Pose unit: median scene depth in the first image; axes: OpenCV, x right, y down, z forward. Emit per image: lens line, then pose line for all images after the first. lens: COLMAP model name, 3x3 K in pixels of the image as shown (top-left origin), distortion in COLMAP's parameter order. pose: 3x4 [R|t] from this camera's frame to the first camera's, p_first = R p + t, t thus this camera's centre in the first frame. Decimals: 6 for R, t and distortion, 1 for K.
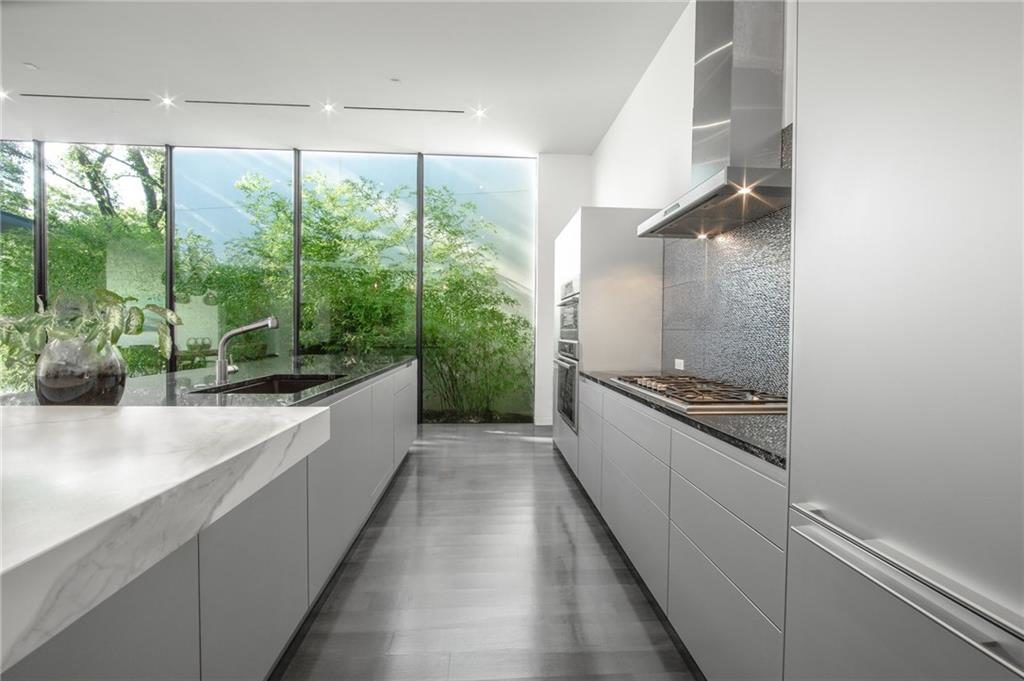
lens RADIAL K [[404.5, 0, 512.1], [0, 404.5, 345.7], [0, 0, 1]] dist [0.000095, -0.000002]
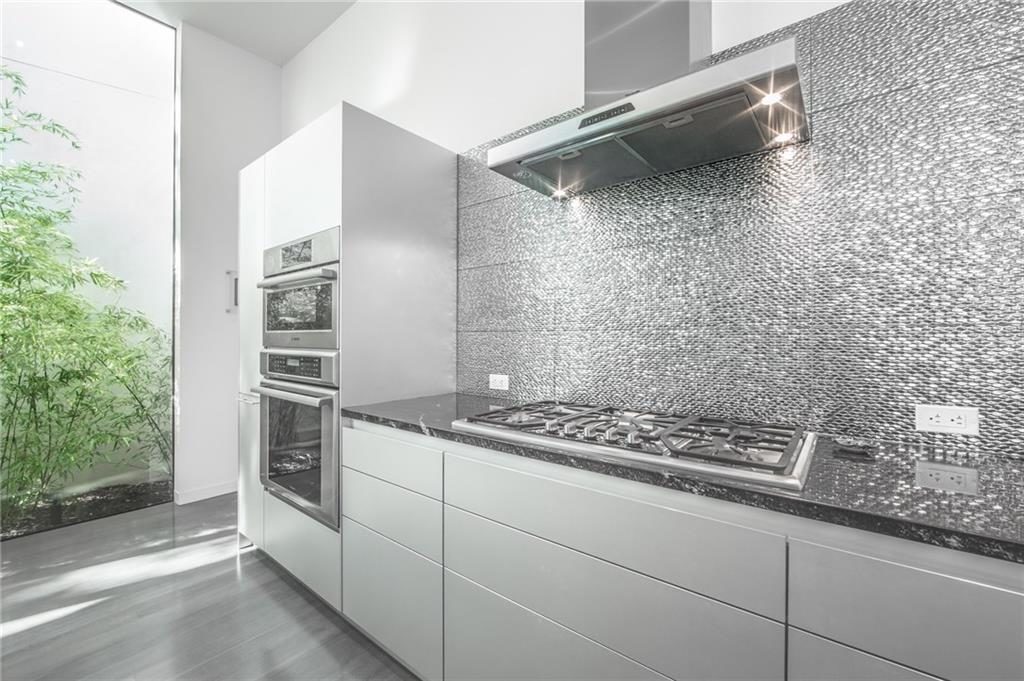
lens RADIAL K [[421.7, 0, 515.1], [0, 421.7, 337.8], [0, 0, 1]] dist [-0.009154, 0.000192]
pose [[0.678014, -0.003981, 0.735039, -0.082620], [0.030259, 0.999289, -0.022500, -0.010343], [-0.734426, 0.037497, 0.677652, 0.453111]]
